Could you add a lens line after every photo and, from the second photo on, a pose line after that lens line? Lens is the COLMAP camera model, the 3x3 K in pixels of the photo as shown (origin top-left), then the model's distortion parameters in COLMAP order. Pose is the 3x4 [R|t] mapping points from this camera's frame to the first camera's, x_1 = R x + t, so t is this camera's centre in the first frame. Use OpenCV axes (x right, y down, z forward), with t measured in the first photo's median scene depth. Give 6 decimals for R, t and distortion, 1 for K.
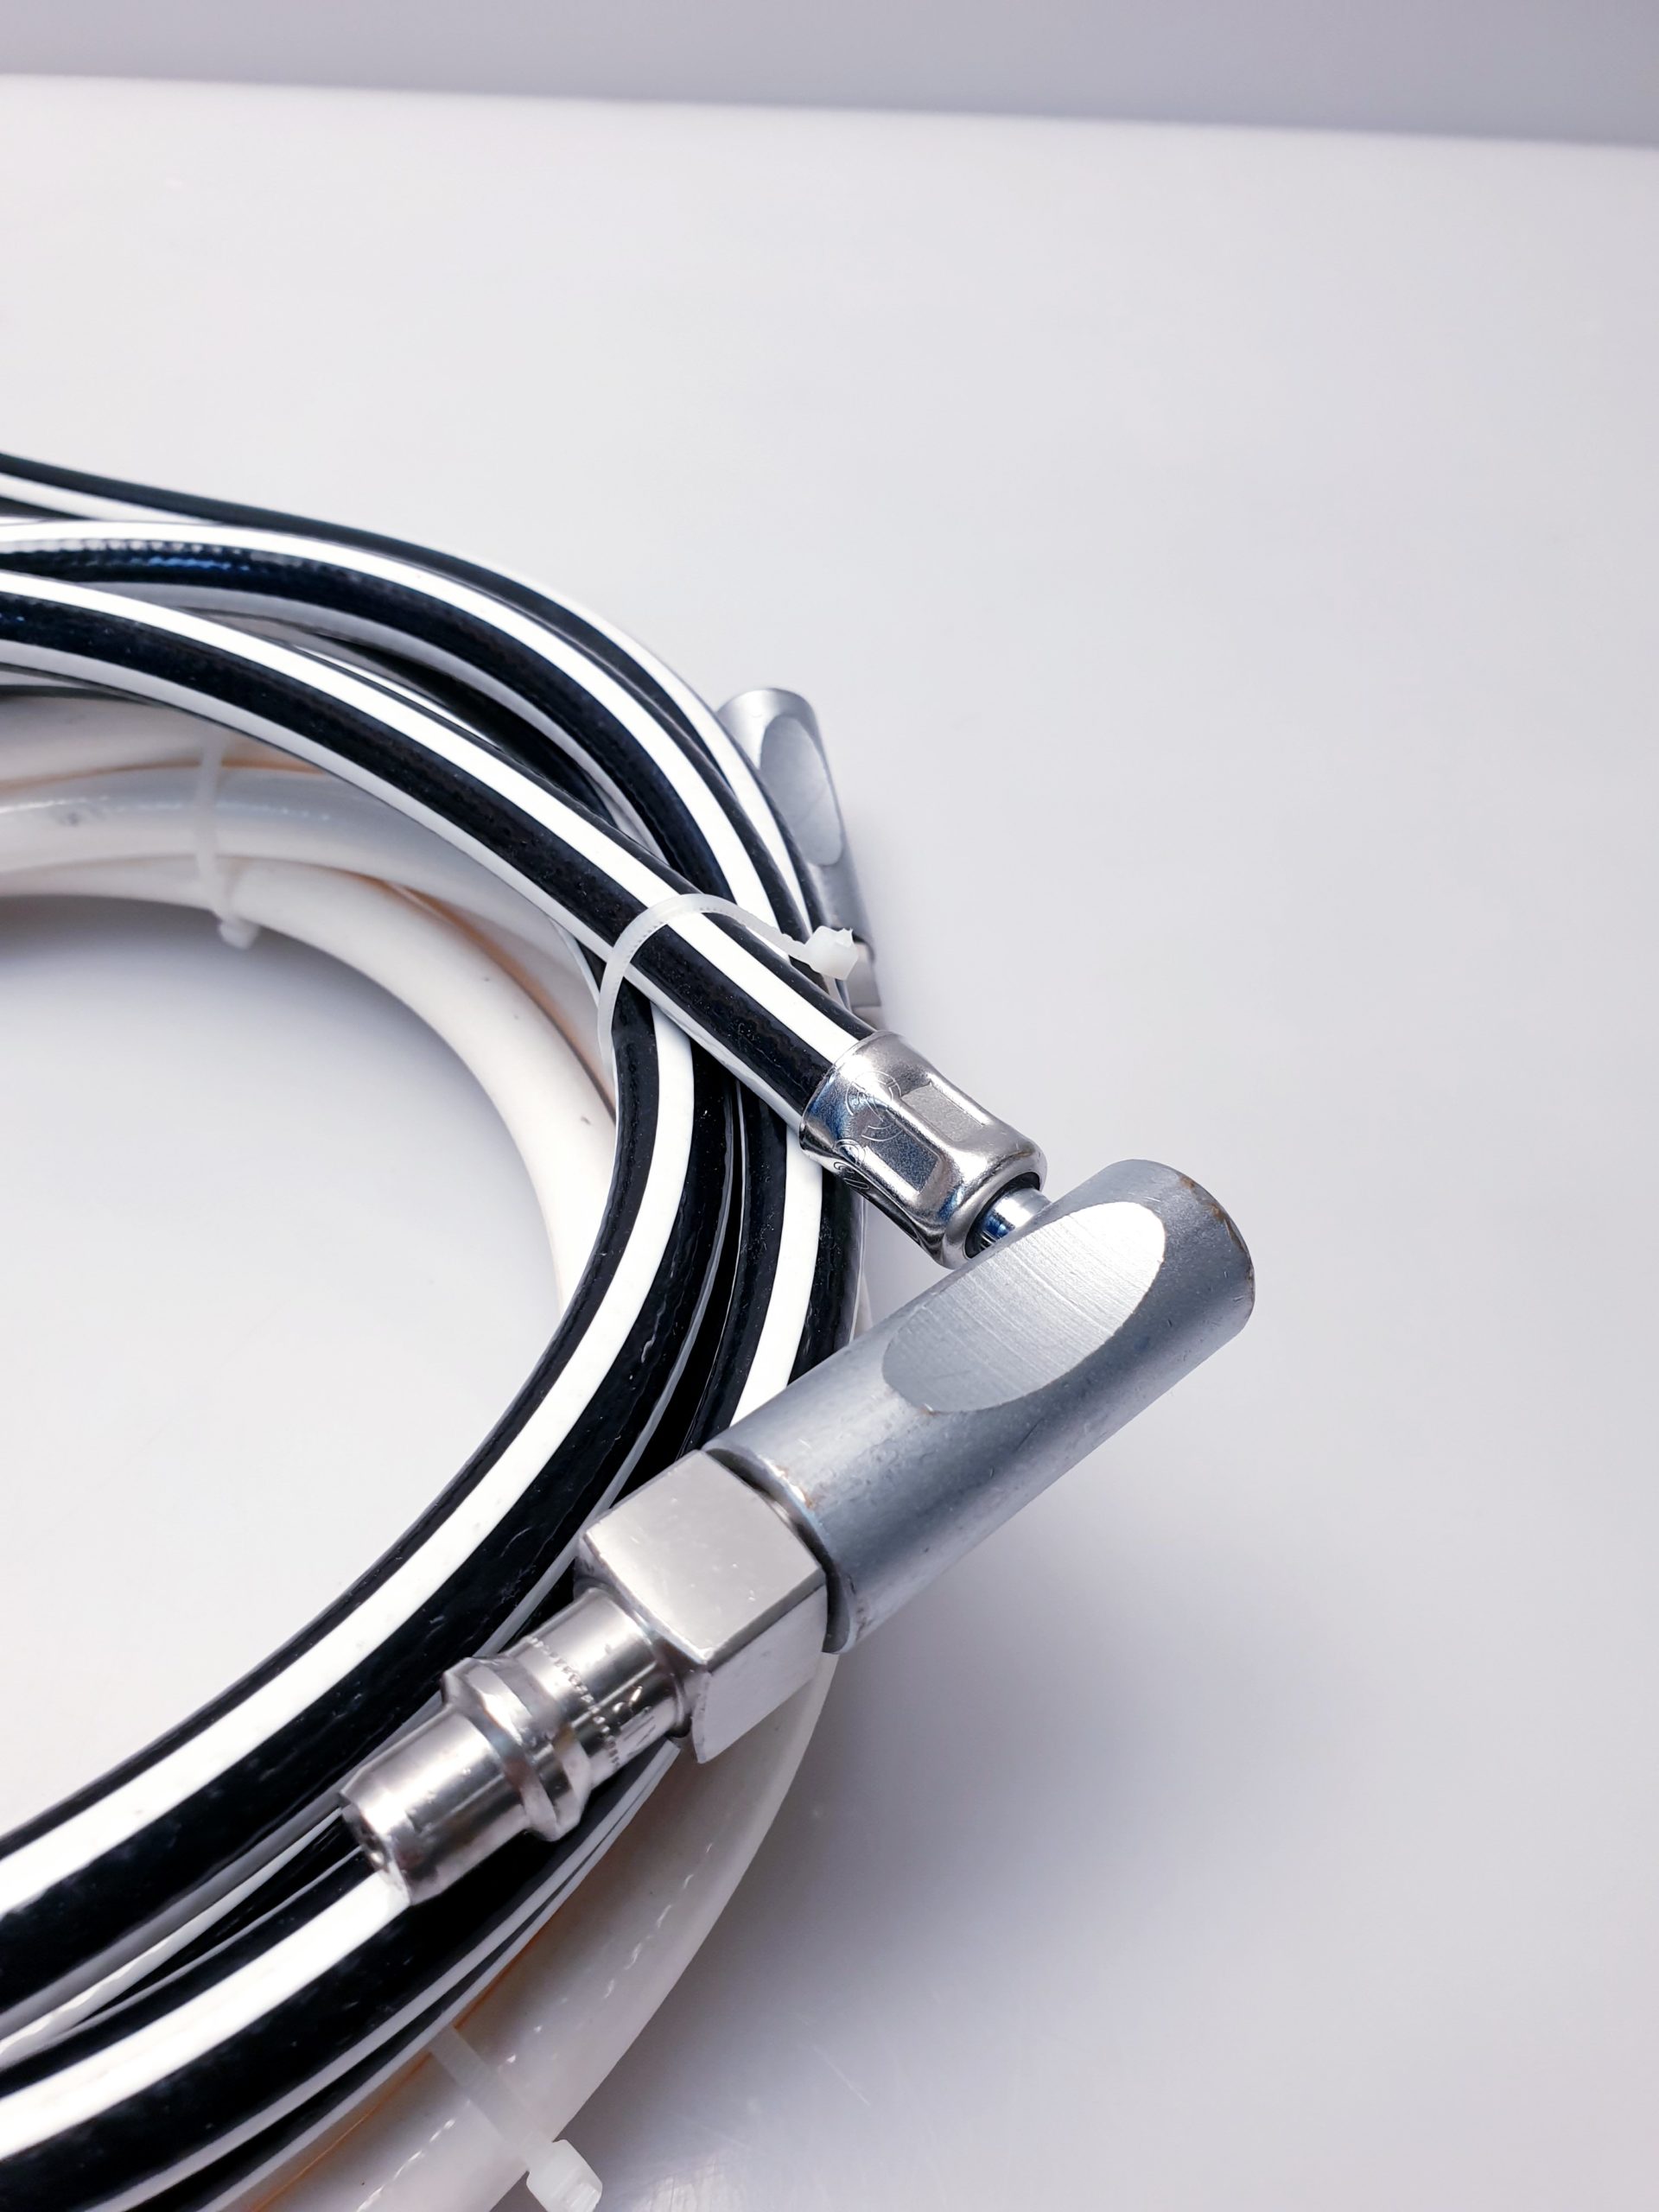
lens RADIAL K [[1753.5, 0, 814.4], [0, 1753.5, 1118.7], [0, 0, 1]] dist [-0.014296, 0.057234]
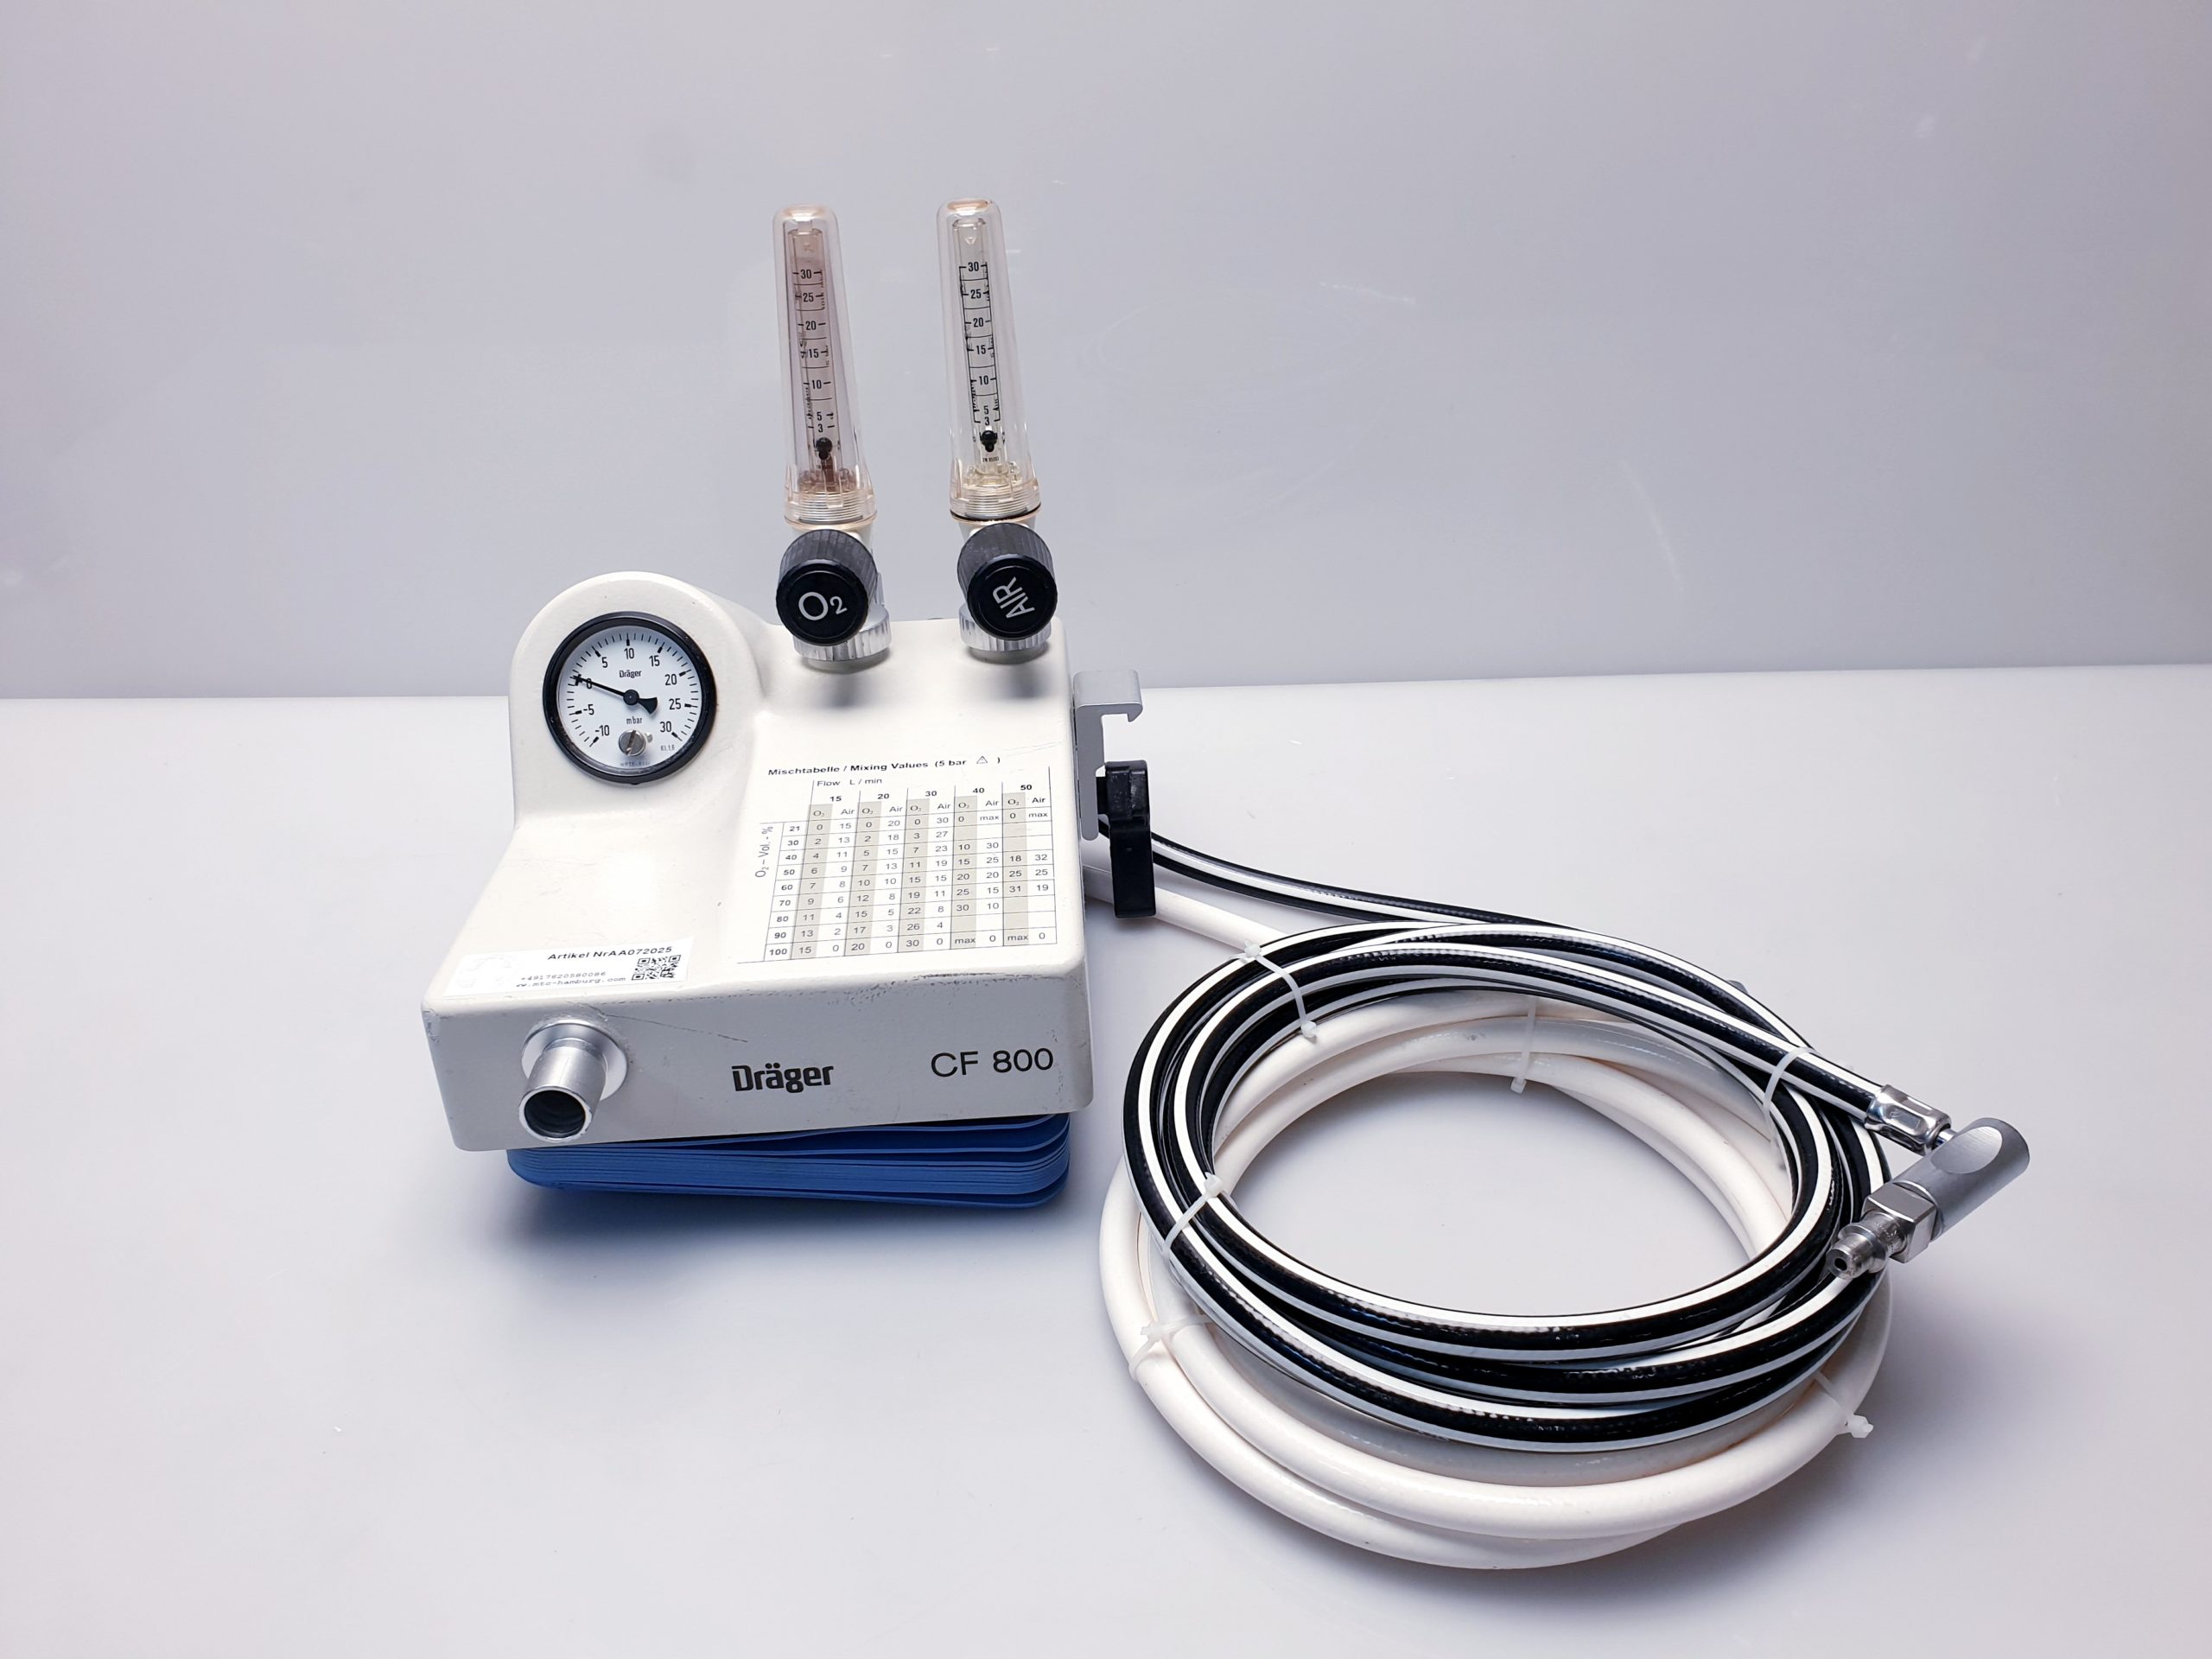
lens RADIAL K [[1676.9, 0, 1098.7], [0, 1676.9, 826.4], [0, 0, 1]] dist [0.041274, -0.040043]
pose [[0.991791, -0.041258, -0.121033, -1.042104], [-0.000091, 0.946291, -0.323316, 0.523345], [0.127871, 0.320673, 0.938519, -2.333481]]
